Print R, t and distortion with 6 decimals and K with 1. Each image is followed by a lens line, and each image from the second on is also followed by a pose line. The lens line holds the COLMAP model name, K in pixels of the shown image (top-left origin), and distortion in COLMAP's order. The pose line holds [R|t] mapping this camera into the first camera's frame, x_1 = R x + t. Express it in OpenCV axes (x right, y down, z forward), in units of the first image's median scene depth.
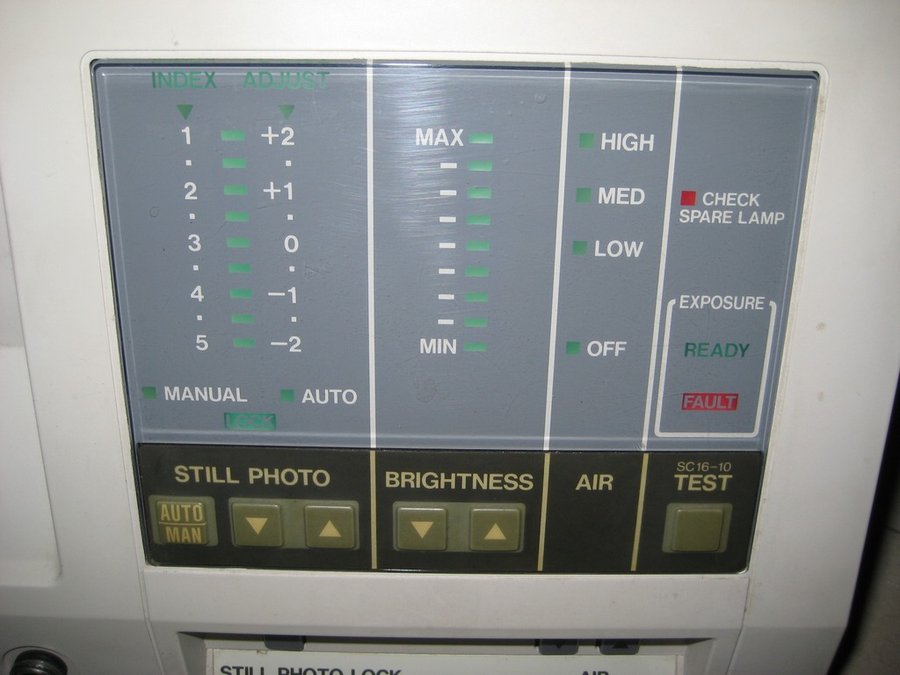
lens RADIAL K [[952.8, 0, 450.0], [0, 952.8, 337.5], [0, 0, 1]] dist [-0.246371, 0.439857]
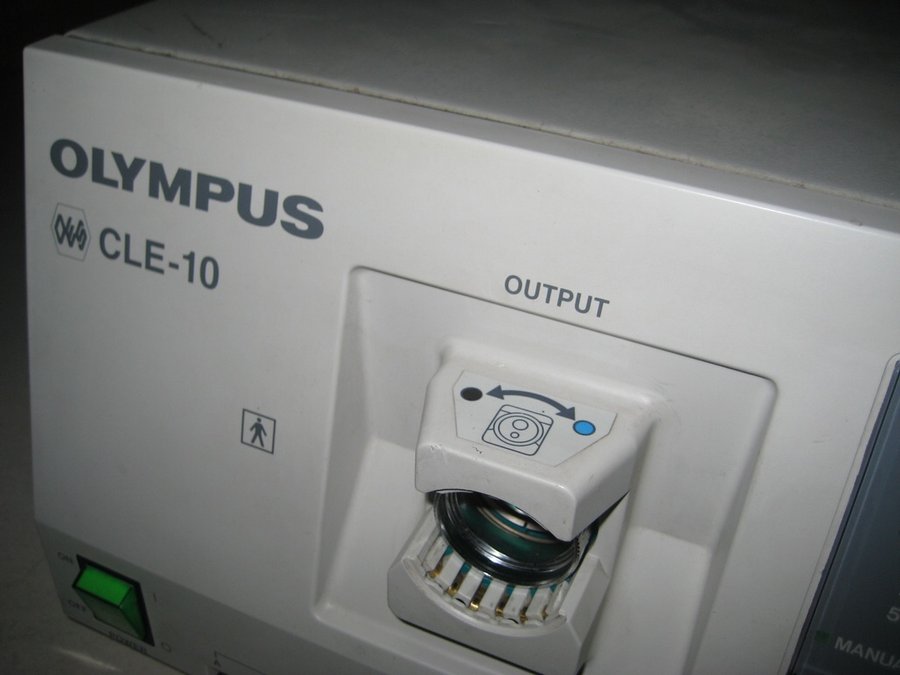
lens RADIAL K [[952.8, 0, 450.0], [0, 952.8, 337.5], [0, 0, 1]] dist [-0.246371, 0.439857]
pose [[0.917363, 0.249254, -0.310352, -0.466274], [-0.252159, 0.967176, 0.031419, -0.198852], [0.307996, 0.049435, 0.950102, -0.157329]]
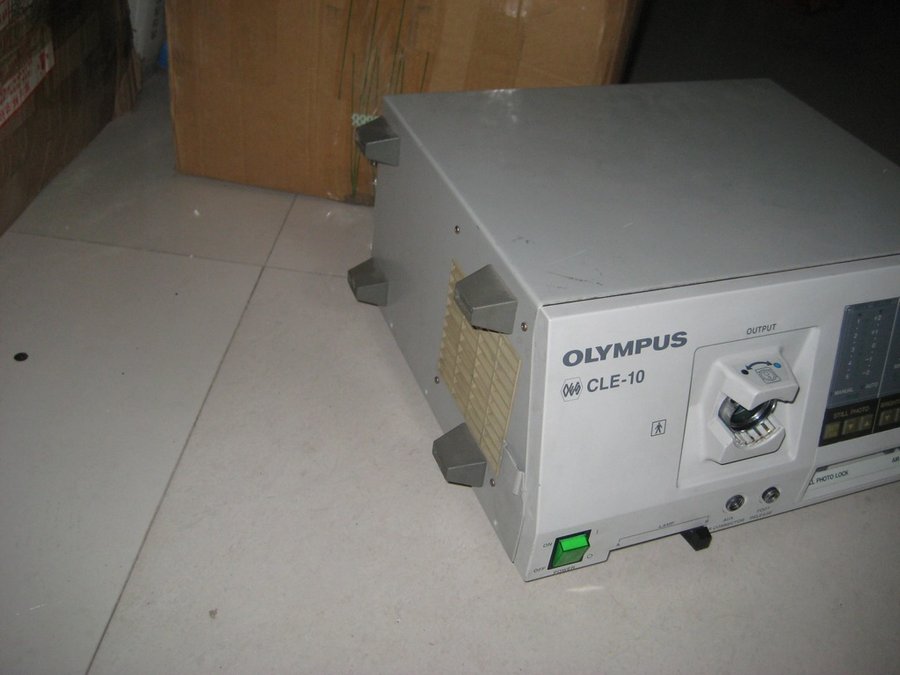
lens RADIAL K [[952.8, 0, 450.0], [0, 952.8, 337.5], [0, 0, 1]] dist [-0.246371, 0.439857]
pose [[0.929127, -0.160318, 0.333198, -2.645677], [0.133897, 0.985839, 0.100962, -0.653279], [-0.344666, -0.049192, 0.937436, -1.616668]]
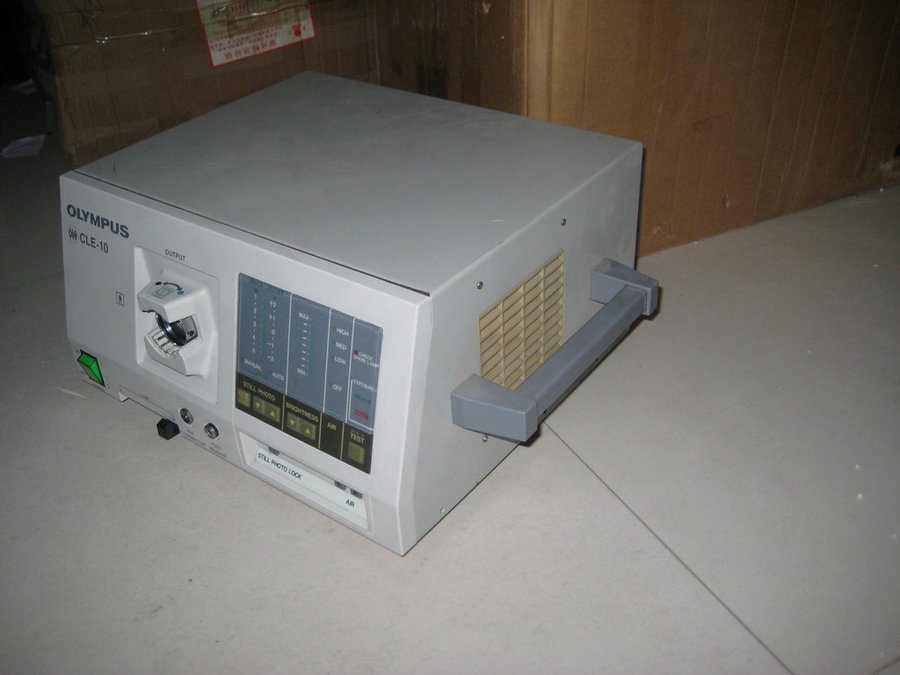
lens RADIAL K [[952.8, 0, 450.0], [0, 952.8, 337.5], [0, 0, 1]] dist [-0.246371, 0.439857]
pose [[0.811257, 0.288421, -0.508602, 2.108486], [-0.289590, 0.953884, 0.079016, -0.529993], [0.507937, 0.083184, 0.857368, -1.672512]]
